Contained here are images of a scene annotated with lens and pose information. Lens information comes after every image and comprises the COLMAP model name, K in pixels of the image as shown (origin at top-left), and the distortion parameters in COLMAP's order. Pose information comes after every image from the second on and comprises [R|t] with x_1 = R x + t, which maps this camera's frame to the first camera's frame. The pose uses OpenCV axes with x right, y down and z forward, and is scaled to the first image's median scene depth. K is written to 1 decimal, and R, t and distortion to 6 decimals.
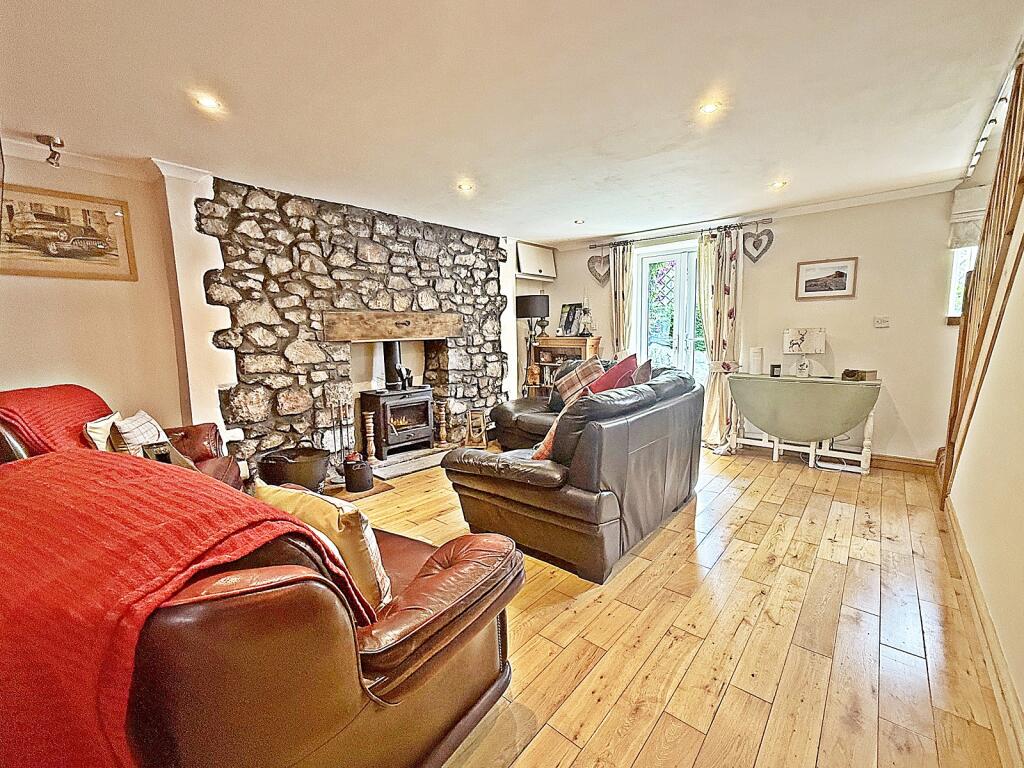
lens RADIAL K [[424.5, 0, 513.4], [0, 424.5, 382.2], [0, 0, 1]] dist [0.000699, -0.000249]
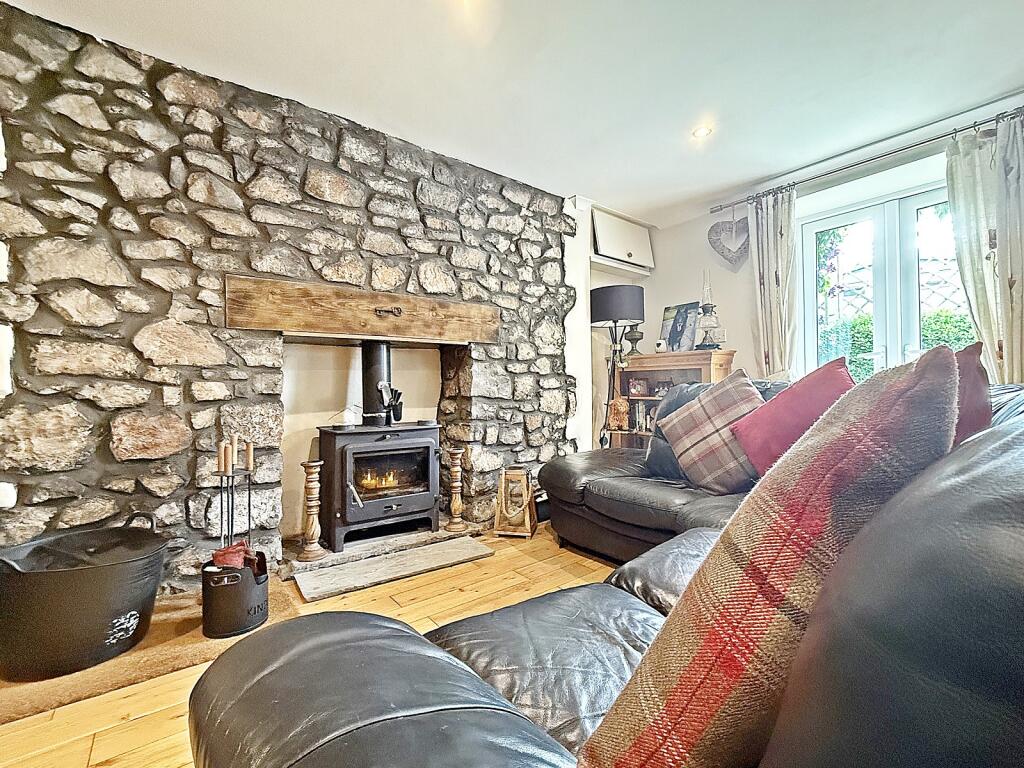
lens RADIAL K [[424.5, 0, 513.4], [0, 424.5, 382.2], [0, 0, 1]] dist [0.000699, -0.000249]
pose [[0.979679, 0.005315, -0.200504, 0.028232], [-0.031147, 0.991553, -0.125903, 0.028341], [0.198141, 0.129589, 0.971569, 0.488968]]
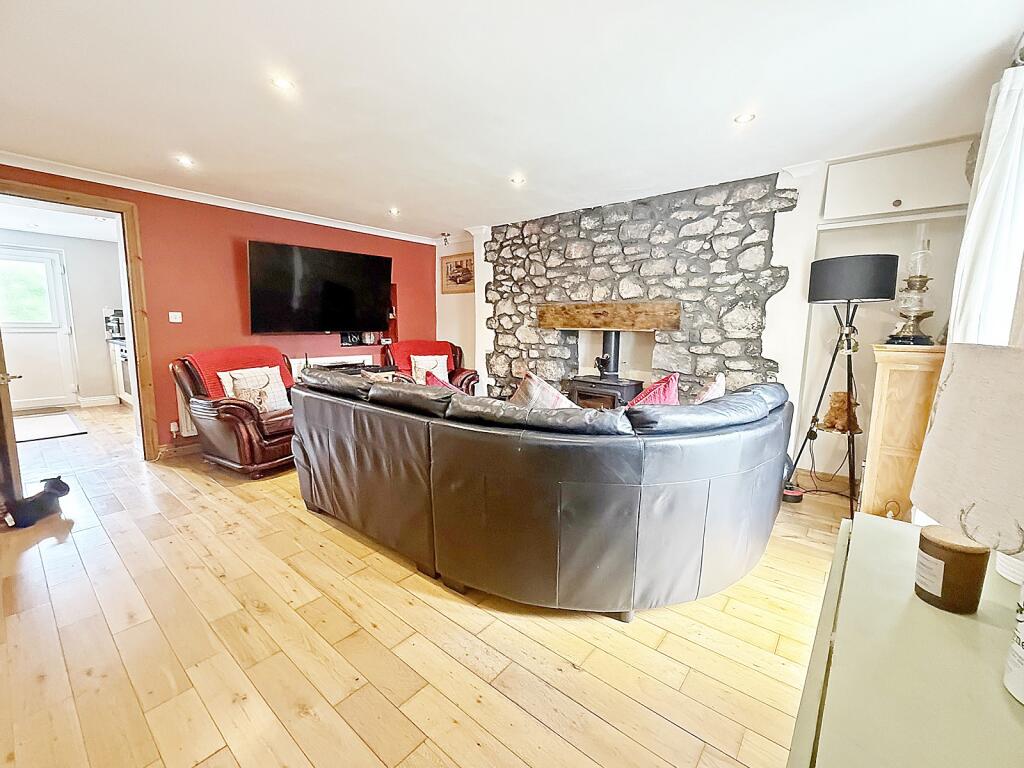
lens RADIAL K [[424.5, 0, 513.4], [0, 424.5, 382.2], [0, 0, 1]] dist [0.000699, -0.000249]
pose [[0.031597, 0.155314, -0.987360, 0.769594], [-0.136580, 0.979257, 0.149669, -0.103953], [0.990125, 0.130125, 0.052155, 0.785517]]
